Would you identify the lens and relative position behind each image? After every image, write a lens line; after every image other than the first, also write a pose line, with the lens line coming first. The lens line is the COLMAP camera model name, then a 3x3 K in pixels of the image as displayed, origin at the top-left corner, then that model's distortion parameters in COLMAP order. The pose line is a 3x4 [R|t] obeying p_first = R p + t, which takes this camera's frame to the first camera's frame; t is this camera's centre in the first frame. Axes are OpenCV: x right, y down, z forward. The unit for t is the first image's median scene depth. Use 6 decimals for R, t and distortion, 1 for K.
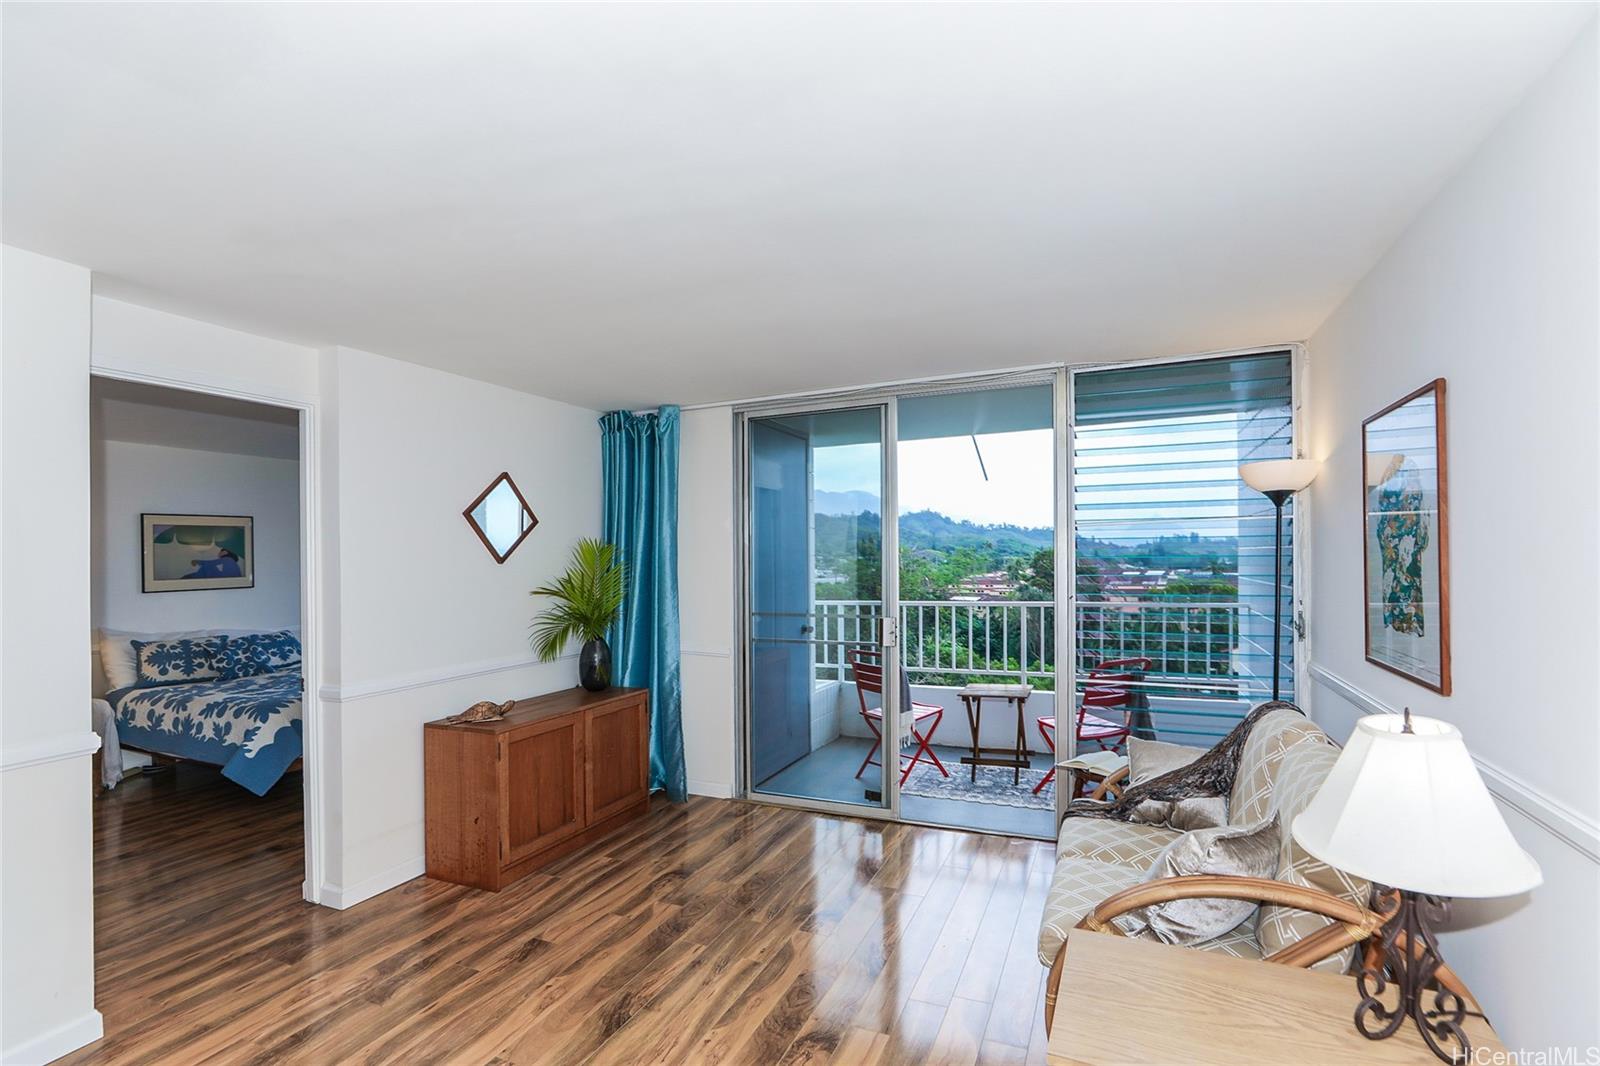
lens RADIAL K [[737.6, 0, 800.9], [0, 737.6, 570.6], [0, 0, 1]] dist [-0.026259, 0.014698]
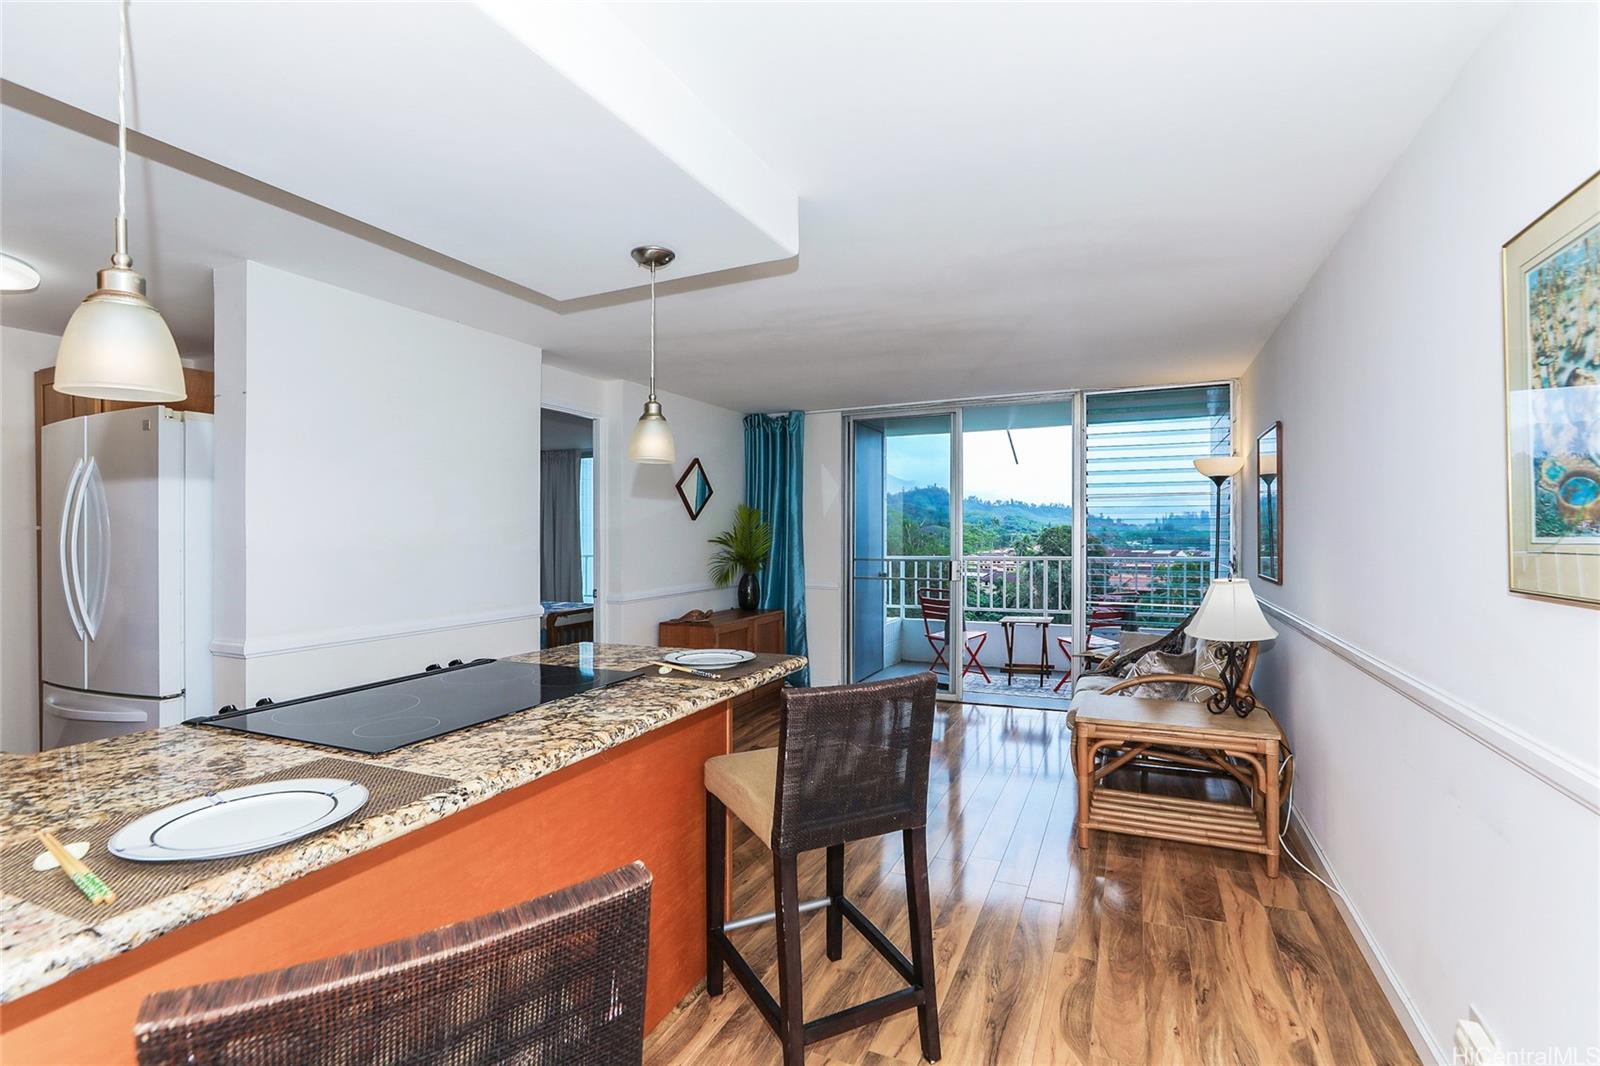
lens RADIAL K [[743.9, 0, 793.0], [0, 743.9, 544.5], [0, 0, 1]] dist [-0.034830, 0.016005]
pose [[0.999823, 0.009364, -0.016301, -0.165107], [-0.009386, 0.999955, -0.001237, 0.034404], [0.016289, 0.001389, 0.999866, -0.427978]]
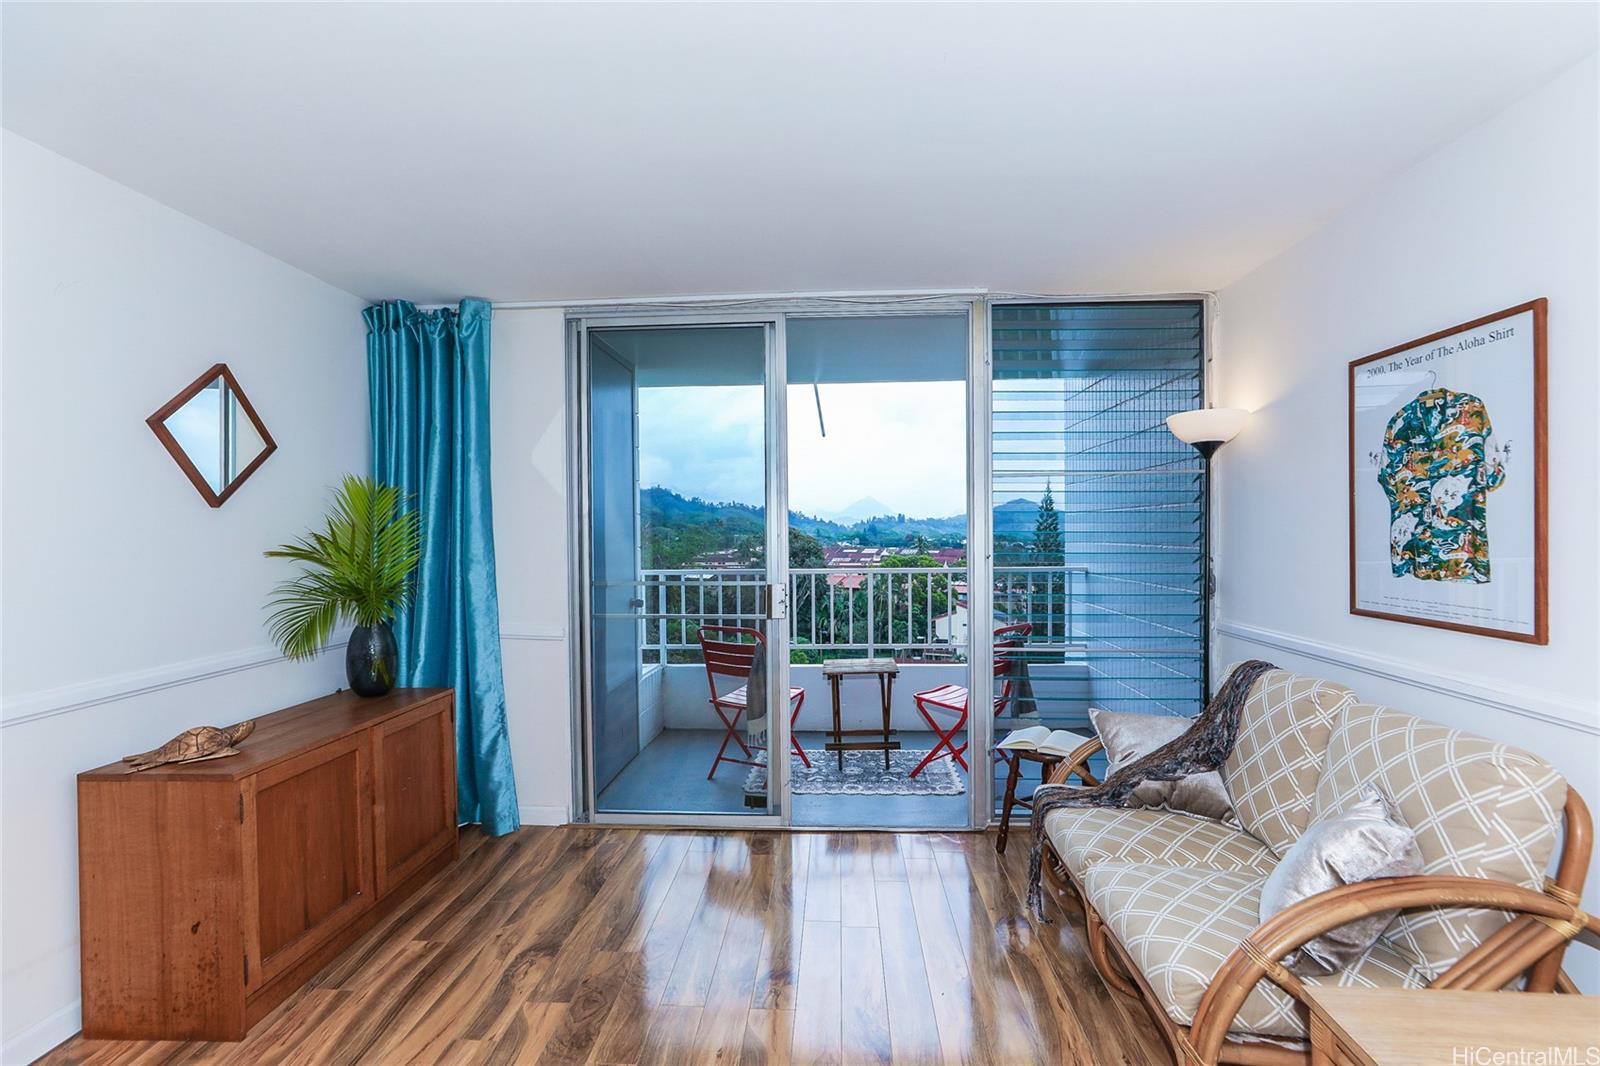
lens RADIAL K [[747.8, 0, 797.0], [0, 747.8, 563.2], [0, 0, 1]] dist [-0.035141, 0.017590]
pose [[0.937709, -0.005804, 0.347374, -0.140494], [-0.001117, 0.999805, 0.019721, 0.022773], [-0.347420, -0.018880, 0.937519, 0.201734]]
